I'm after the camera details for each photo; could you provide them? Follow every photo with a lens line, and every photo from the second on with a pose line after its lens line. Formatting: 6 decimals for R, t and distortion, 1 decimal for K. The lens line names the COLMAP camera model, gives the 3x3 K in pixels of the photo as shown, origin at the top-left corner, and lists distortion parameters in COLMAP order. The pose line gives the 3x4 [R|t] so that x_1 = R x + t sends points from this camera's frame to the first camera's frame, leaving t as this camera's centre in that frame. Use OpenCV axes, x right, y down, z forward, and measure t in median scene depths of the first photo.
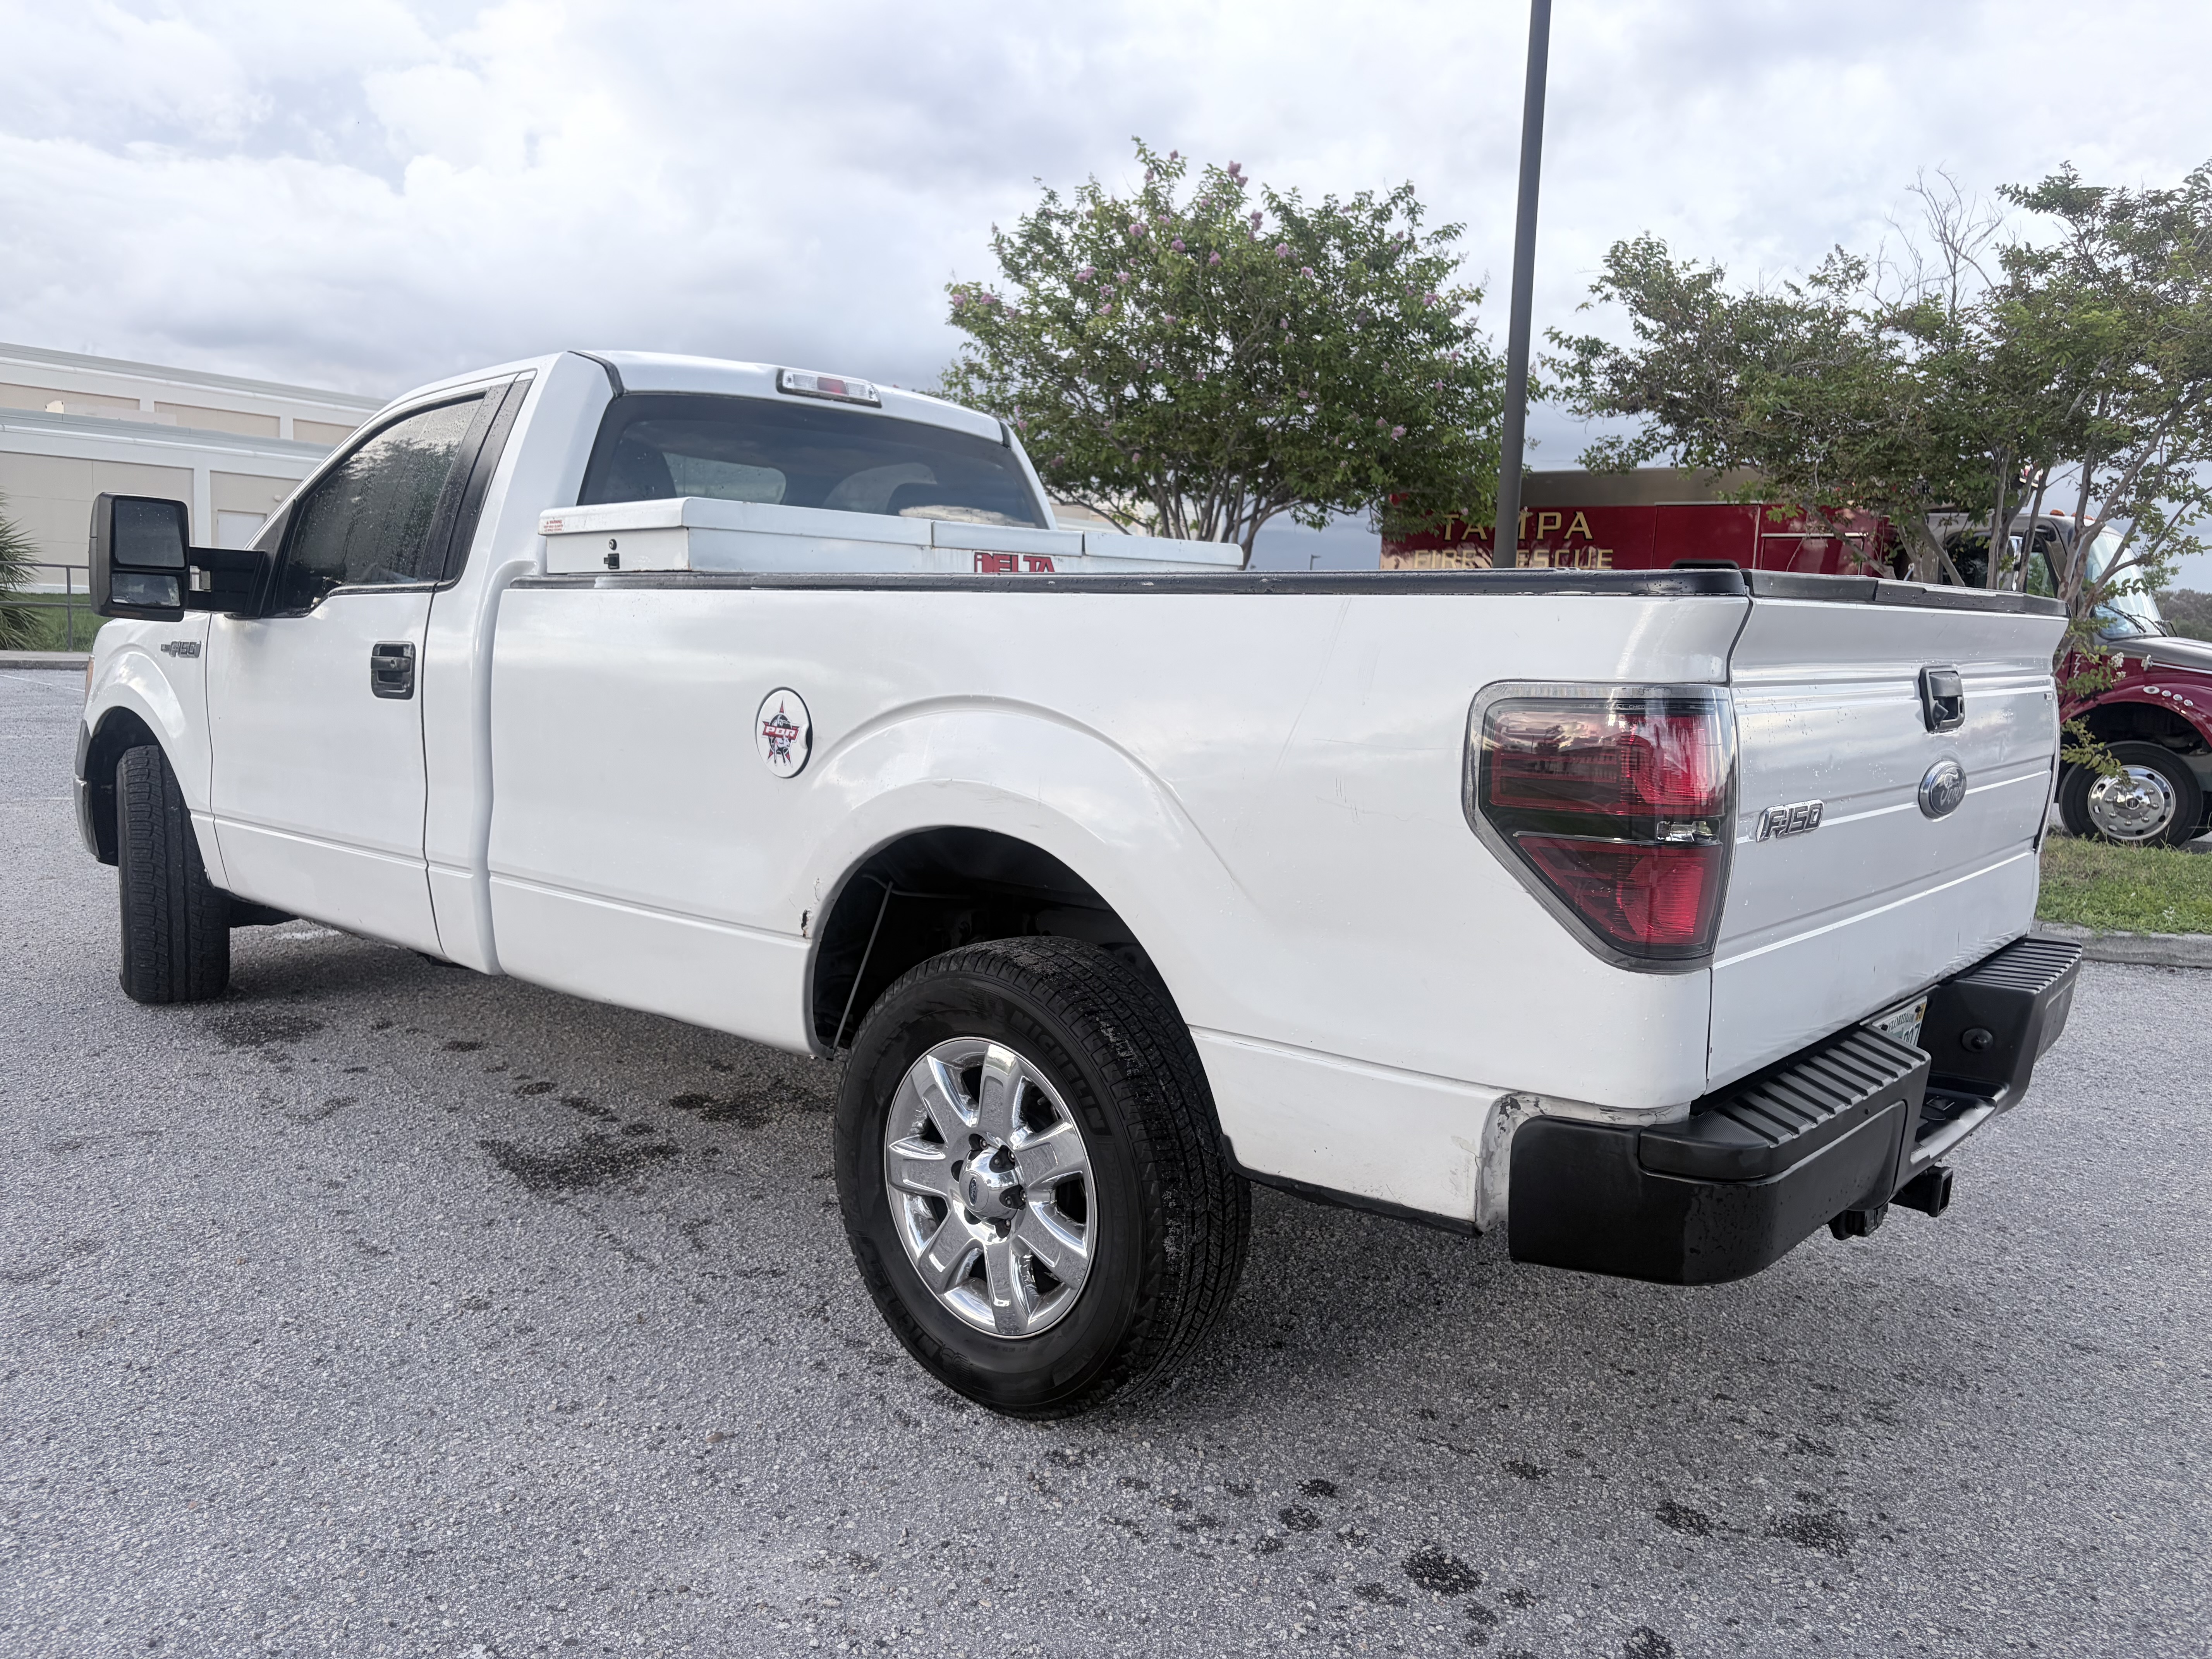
lens RADIAL K [[1688.1, 0, 1102.5], [0, 1688.1, 831.3], [0, 0, 1]] dist [0.046235, -0.052933]
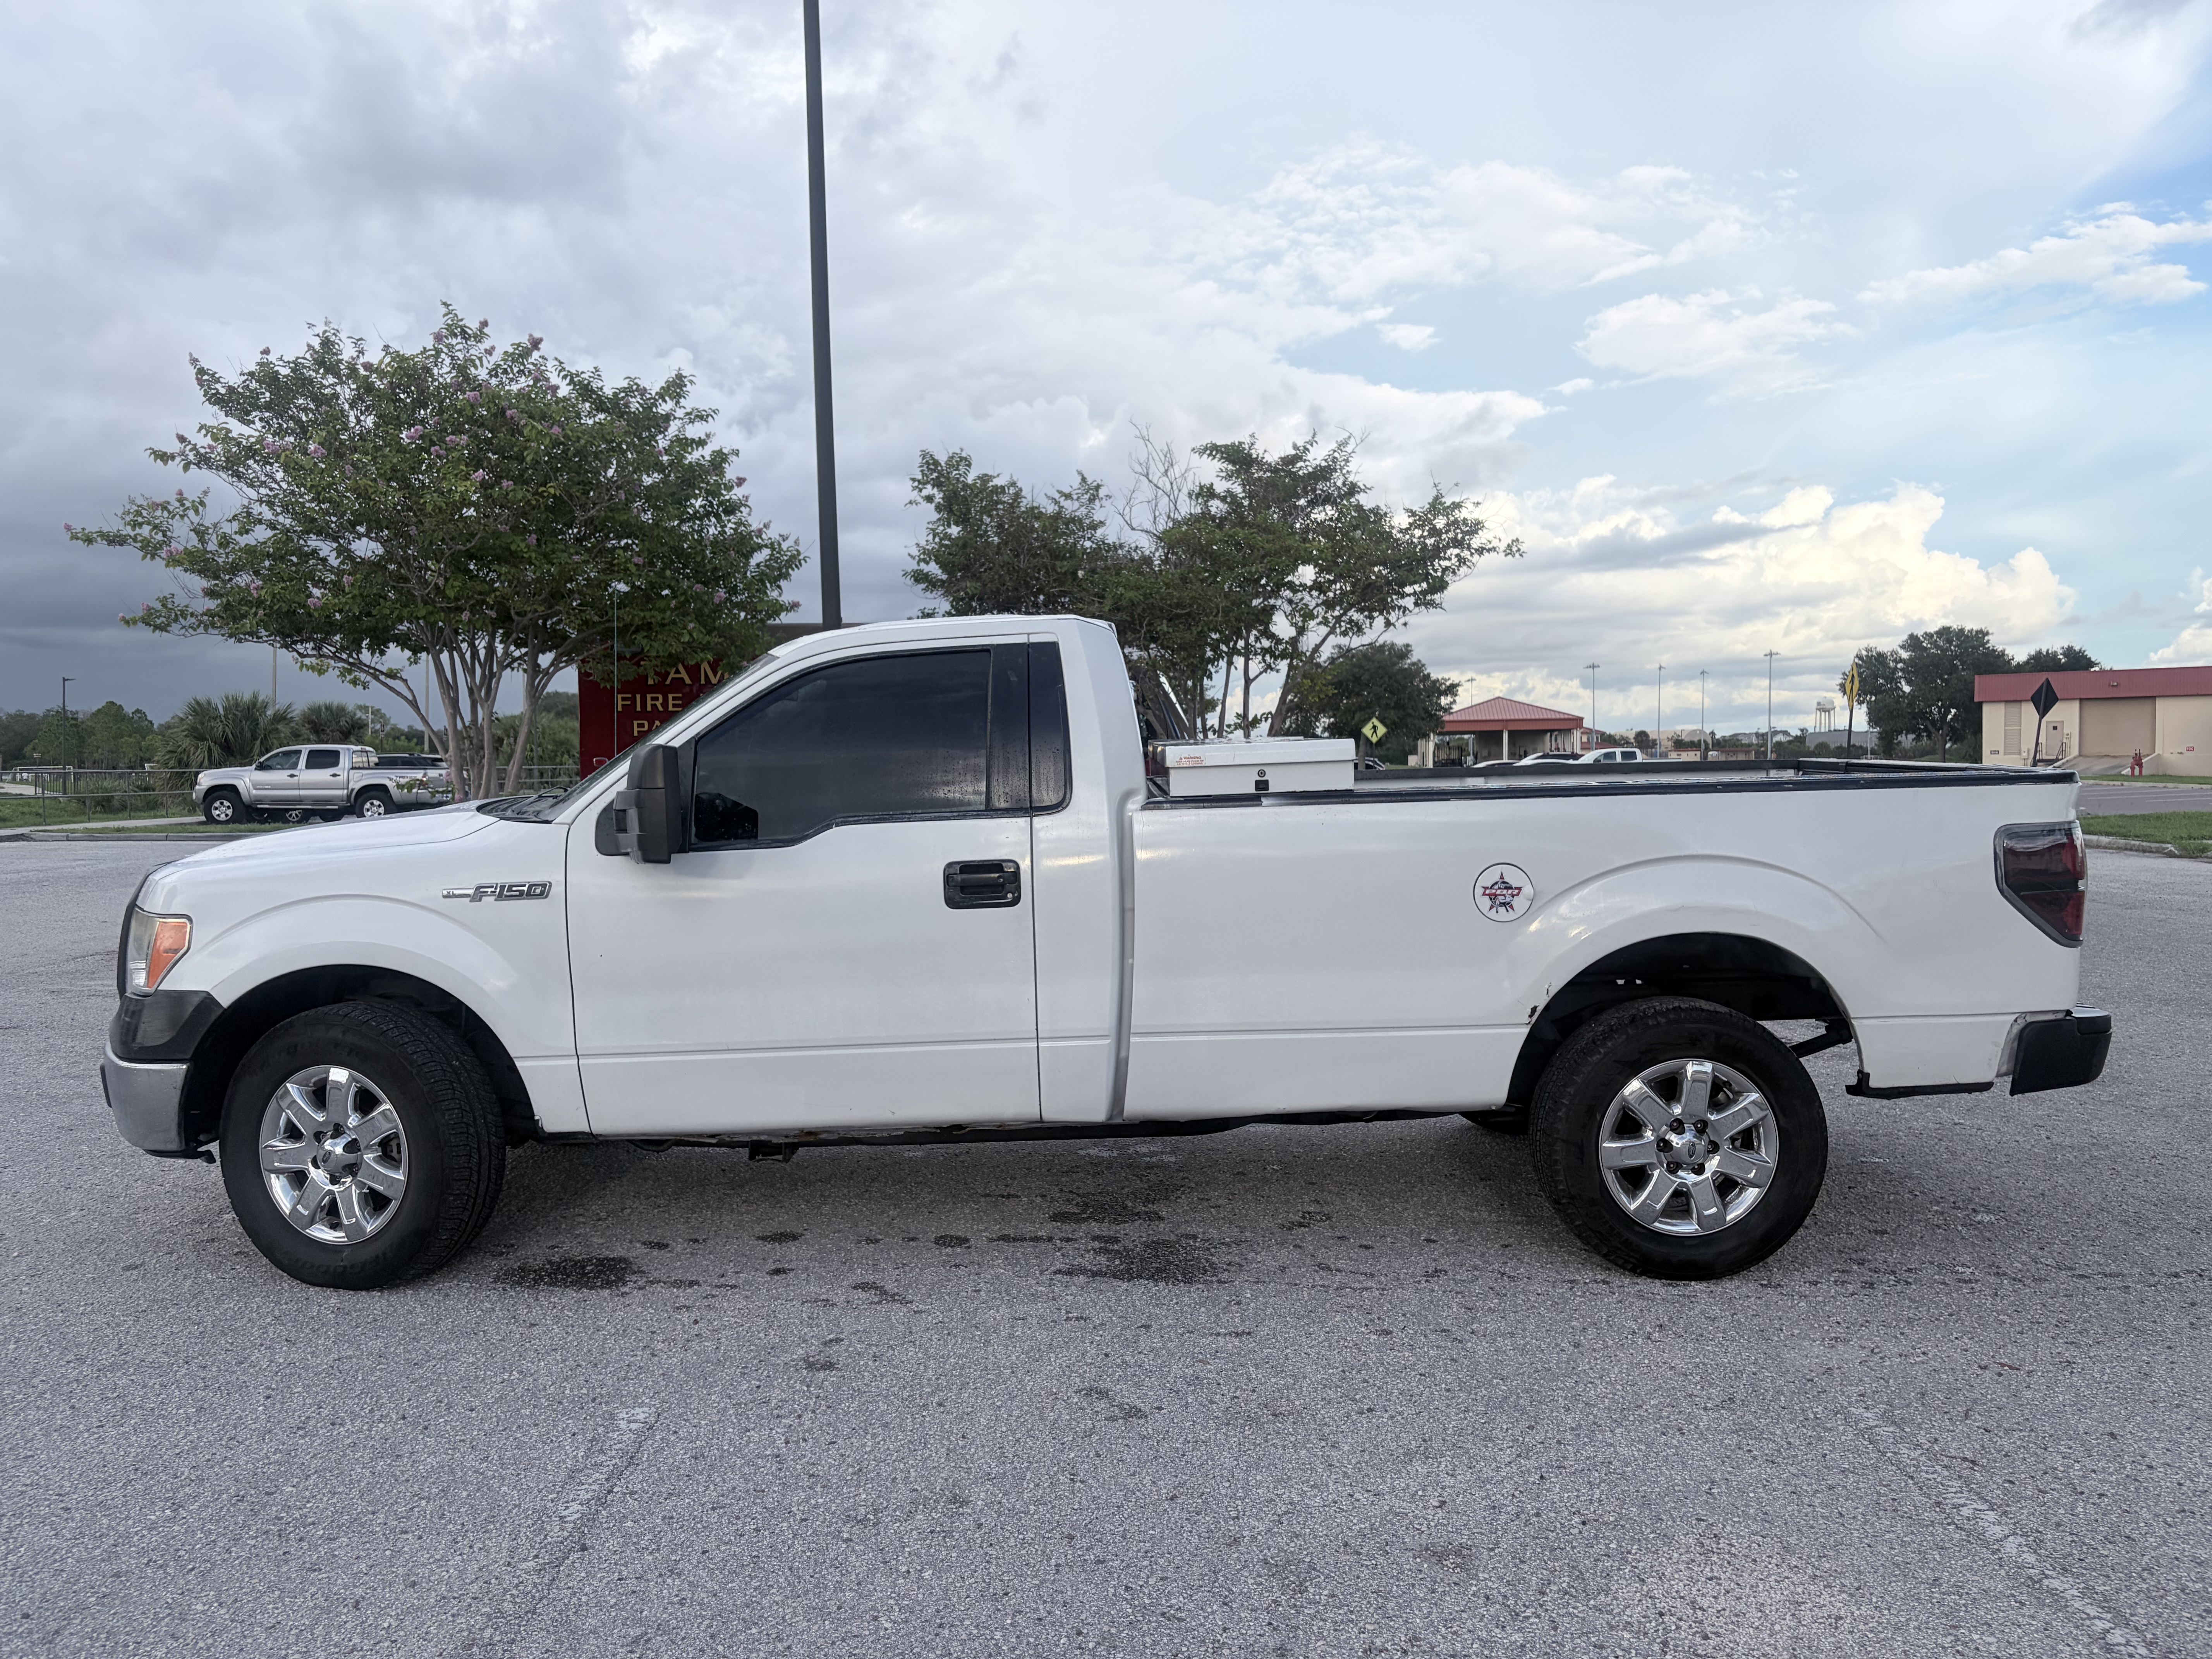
lens RADIAL K [[1688.1, 0, 1102.5], [0, 1688.1, 824.6], [0, 0, 1]] dist [0.046235, -0.052933]
pose [[0.743703, -0.079756, 0.663735, -1.152348], [0.123642, 0.992139, -0.019321, -0.105370], [-0.656976, 0.096434, 0.747718, 0.068601]]
